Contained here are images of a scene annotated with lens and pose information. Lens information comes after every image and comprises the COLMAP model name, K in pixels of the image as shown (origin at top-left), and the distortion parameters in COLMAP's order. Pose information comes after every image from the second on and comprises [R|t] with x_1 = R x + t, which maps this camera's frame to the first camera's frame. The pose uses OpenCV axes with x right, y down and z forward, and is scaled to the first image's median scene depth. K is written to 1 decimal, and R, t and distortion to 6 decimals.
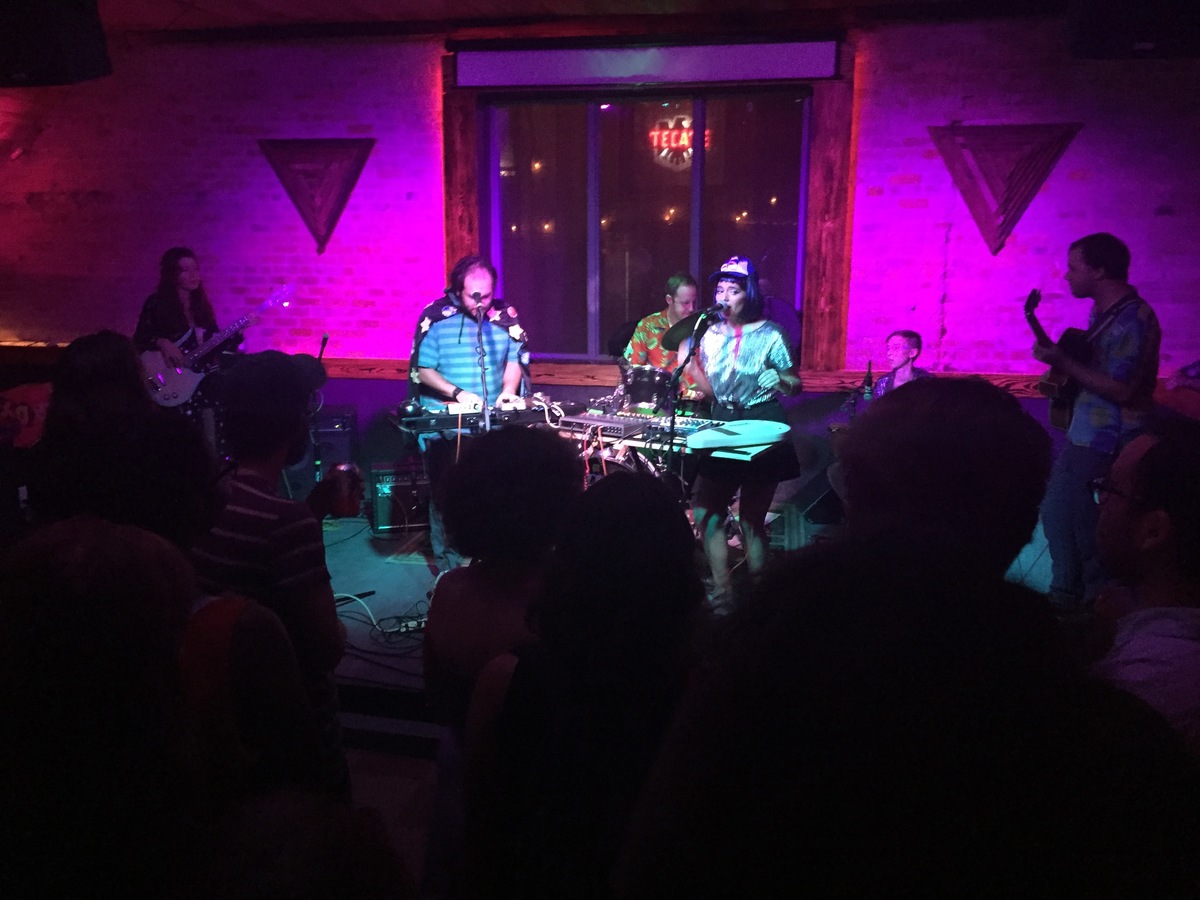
lens RADIAL K [[1009.1, 0, 600.0], [0, 1009.1, 450.0], [0, 0, 1]] dist [0.085089, -0.136255]
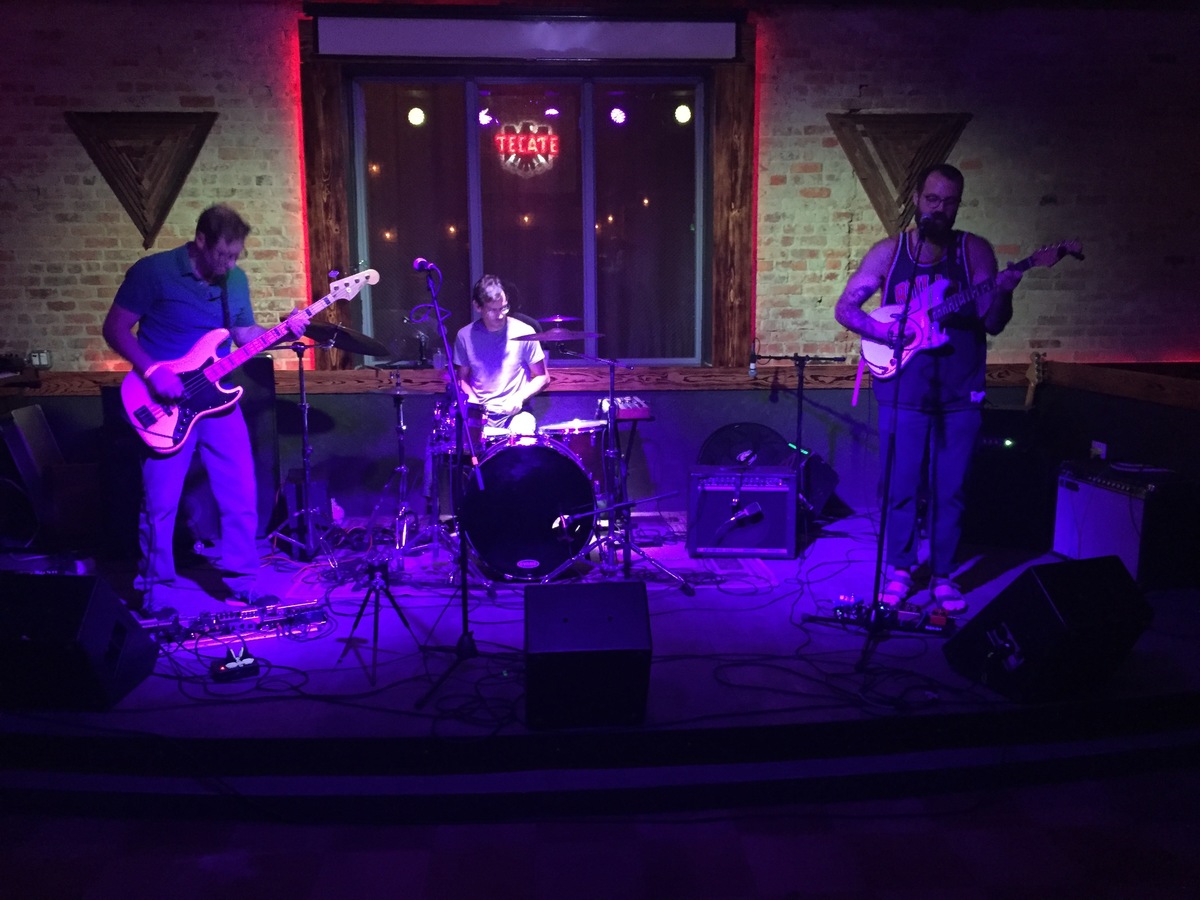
lens RADIAL K [[1009.1, 0, 600.0], [0, 1009.1, 450.0], [0, 0, 1]] dist [0.085089, -0.136255]
pose [[0.970783, -0.043811, 0.235926, -0.125637], [0.056248, 0.997345, -0.046244, 0.034902], [-0.233274, 0.058163, 0.970670, 0.110999]]
